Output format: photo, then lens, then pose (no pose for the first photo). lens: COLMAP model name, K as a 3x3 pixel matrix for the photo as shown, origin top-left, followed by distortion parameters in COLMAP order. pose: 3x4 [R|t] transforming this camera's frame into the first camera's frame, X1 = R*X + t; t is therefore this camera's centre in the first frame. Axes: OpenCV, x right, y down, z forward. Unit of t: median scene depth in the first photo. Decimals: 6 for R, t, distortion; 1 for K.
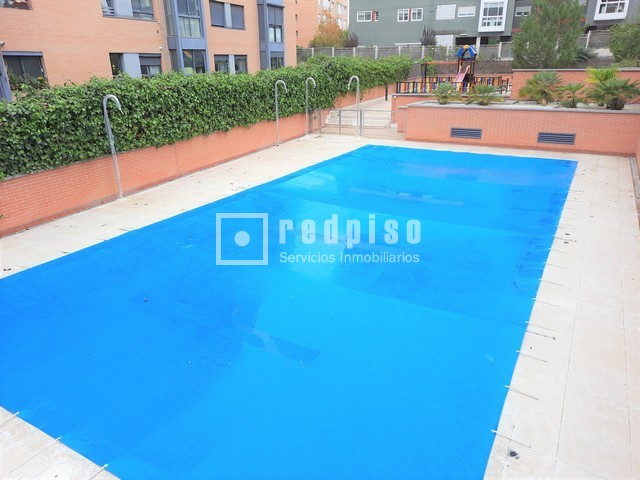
lens RADIAL K [[469.5, 0, 319.9], [0, 469.5, 240.2], [0, 0, 1]] dist [0.057148, -0.038329]
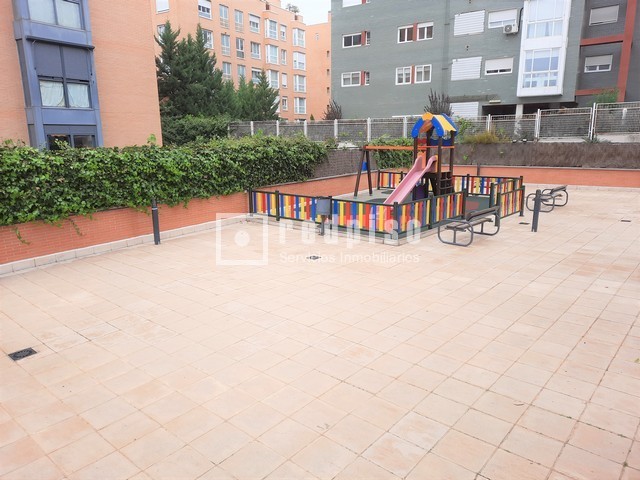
lens RADIAL K [[469.5, 0, 320.0], [0, 469.5, 238.7], [0, 0, 1]] dist [0.057148, -0.038329]
pose [[0.982029, 0.040046, -0.184435, 0.201756], [-0.067128, 0.987440, -0.143023, -0.150377], [0.176391, 0.152834, 0.972383, 0.384106]]
